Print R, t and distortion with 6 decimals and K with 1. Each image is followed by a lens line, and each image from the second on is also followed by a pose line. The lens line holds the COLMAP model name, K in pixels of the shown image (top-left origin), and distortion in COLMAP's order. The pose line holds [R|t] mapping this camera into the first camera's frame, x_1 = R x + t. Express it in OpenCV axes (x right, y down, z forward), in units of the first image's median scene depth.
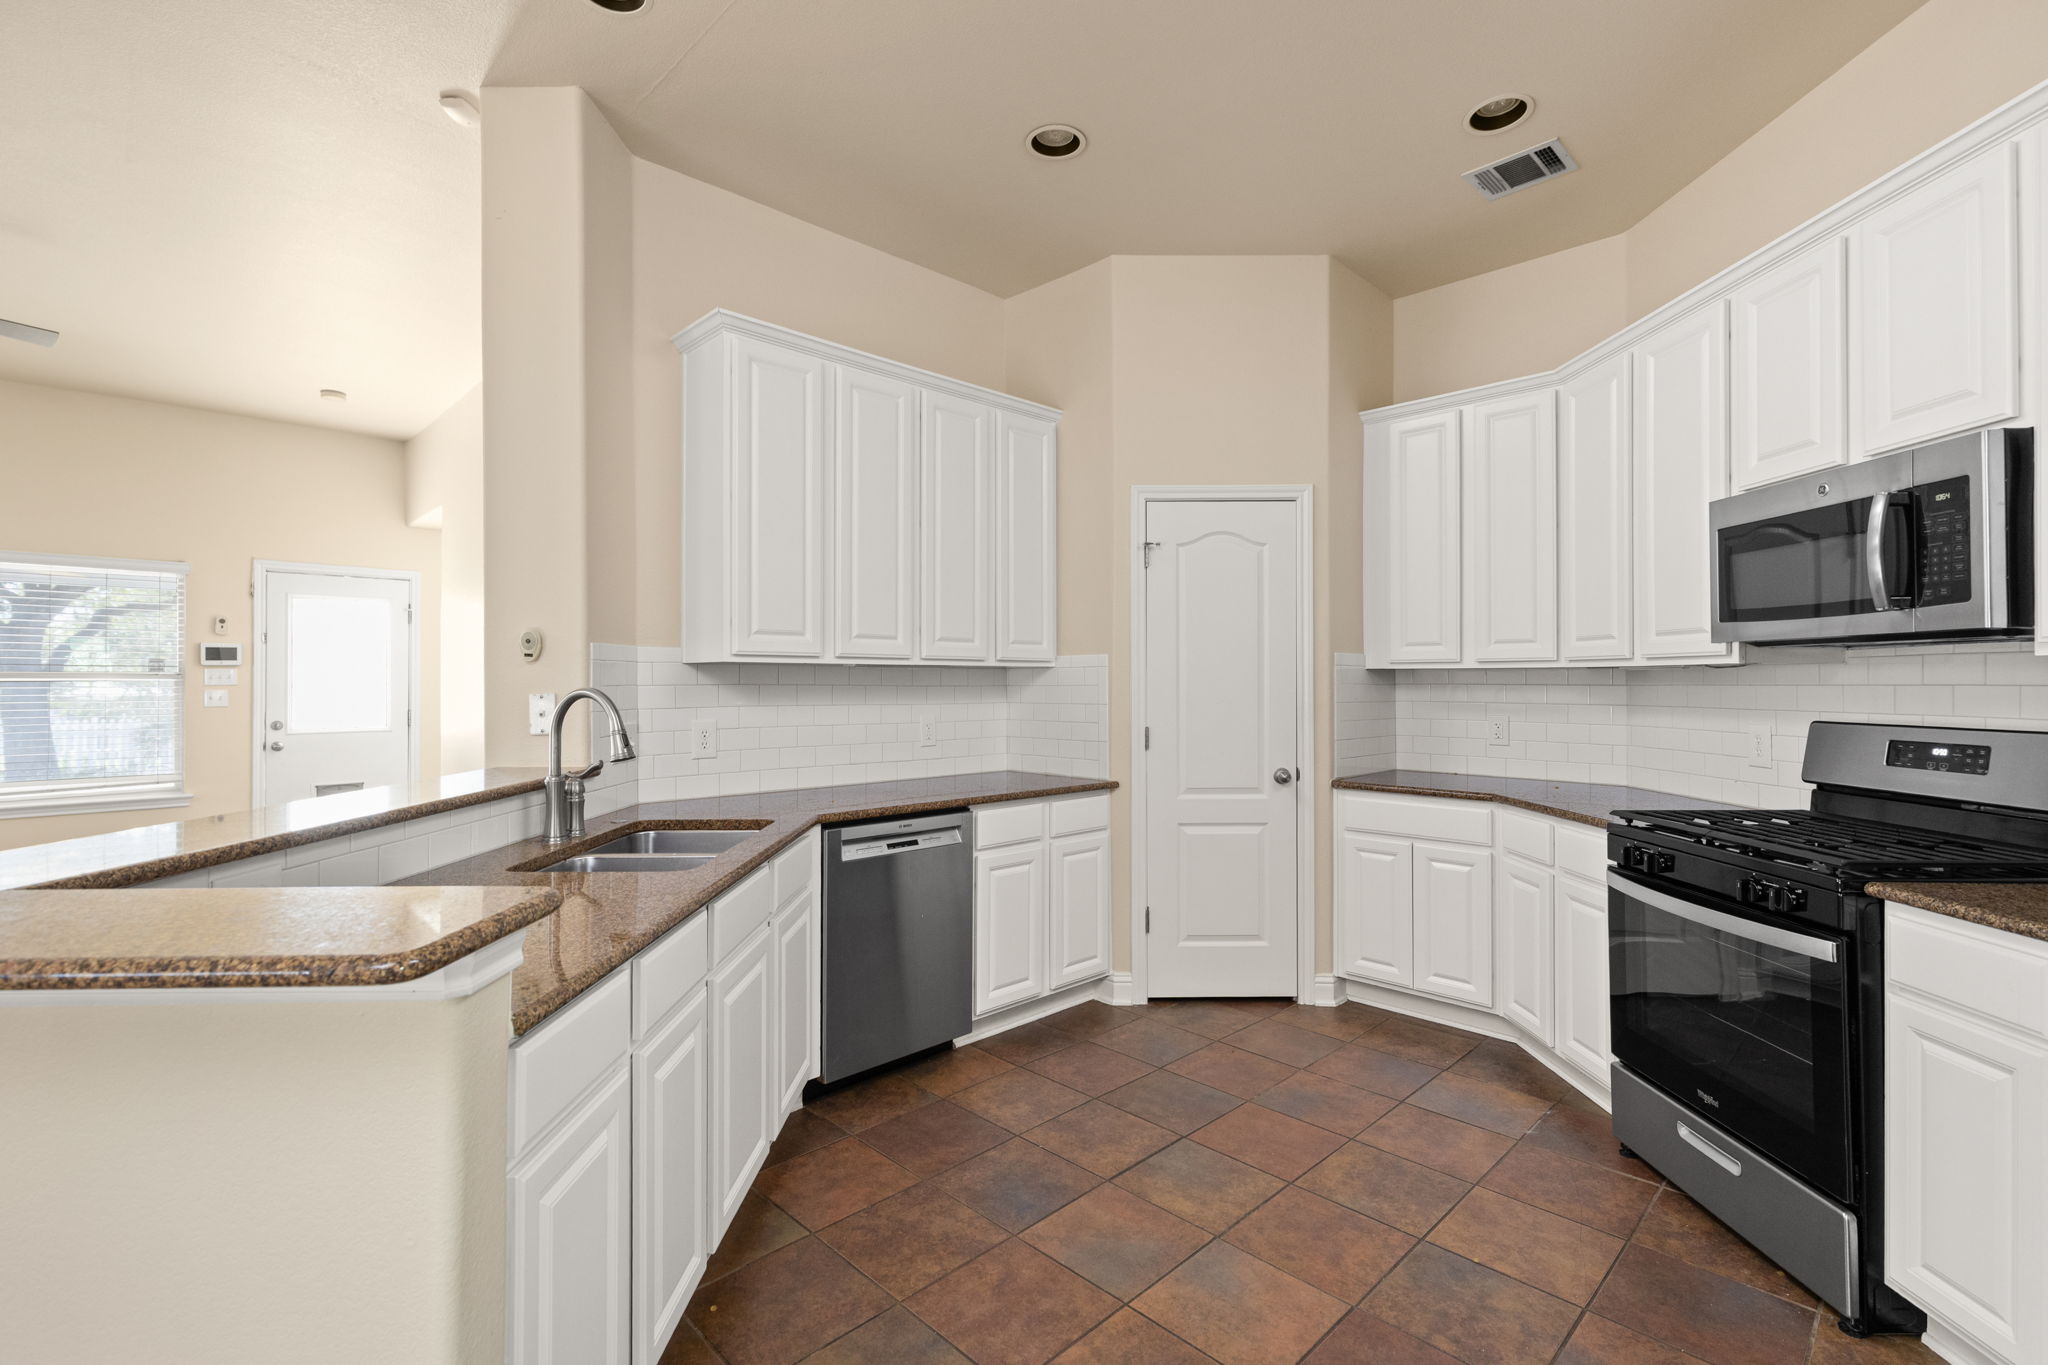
lens RADIAL K [[936.6, 0, 1012.4], [0, 936.6, 678.6], [0, 0, 1]] dist [0.005129, 0.000753]
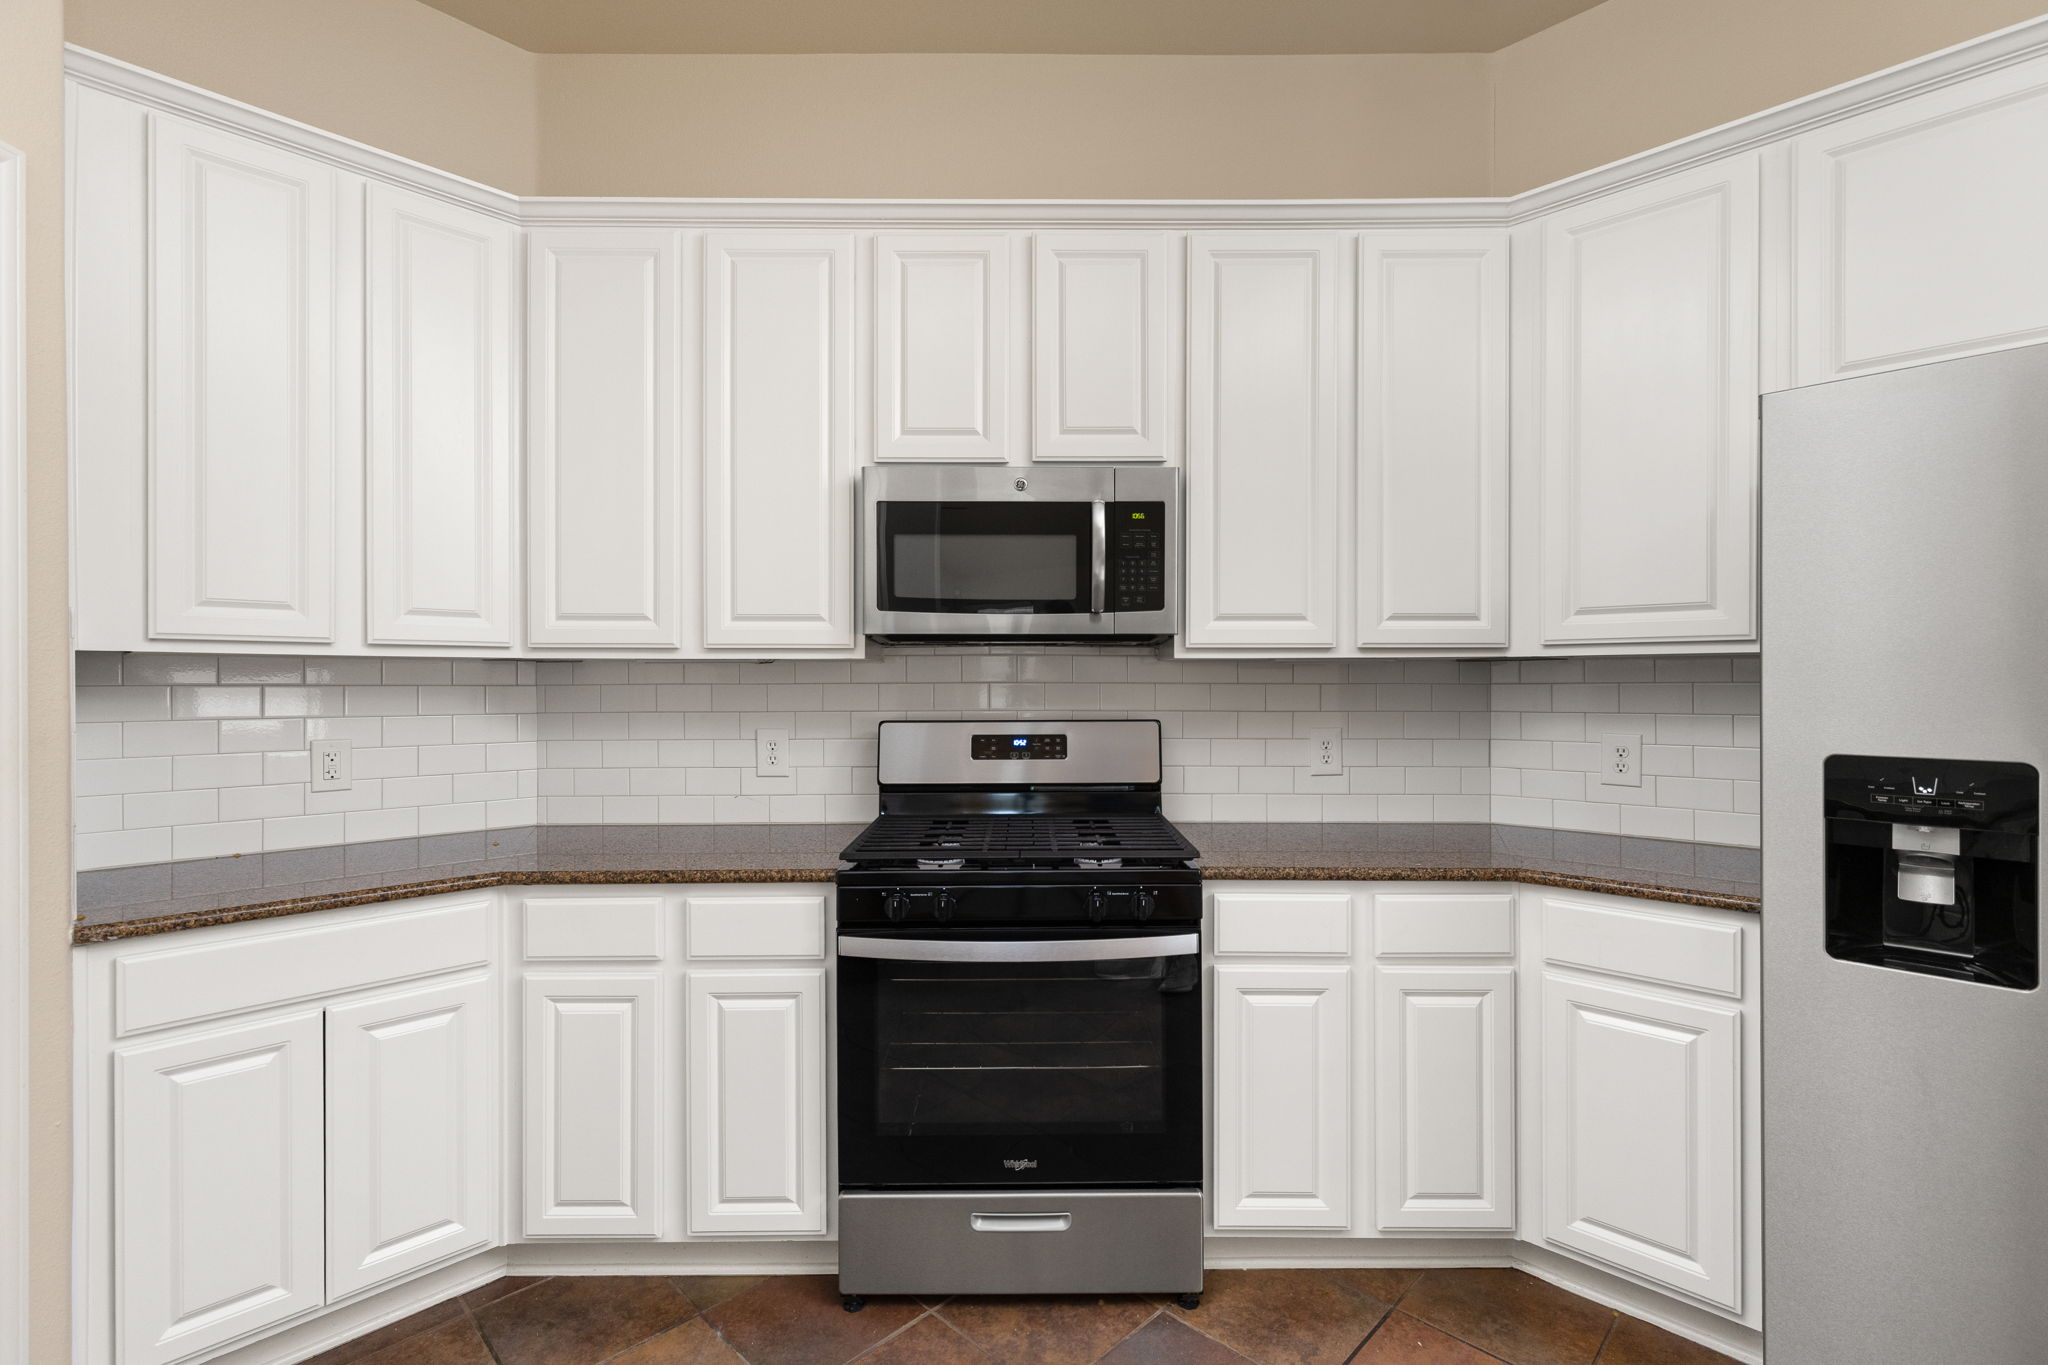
lens RADIAL K [[936.6, 0, 1021.5], [0, 936.6, 681.7], [0, 0, 1]] dist [0.005129, 0.000753]
pose [[-0.023716, -0.001354, 0.999718, -0.118306], [-0.002045, 0.999997, 0.001306, 0.004391], [-0.999717, -0.002013, -0.023719, 1.024713]]
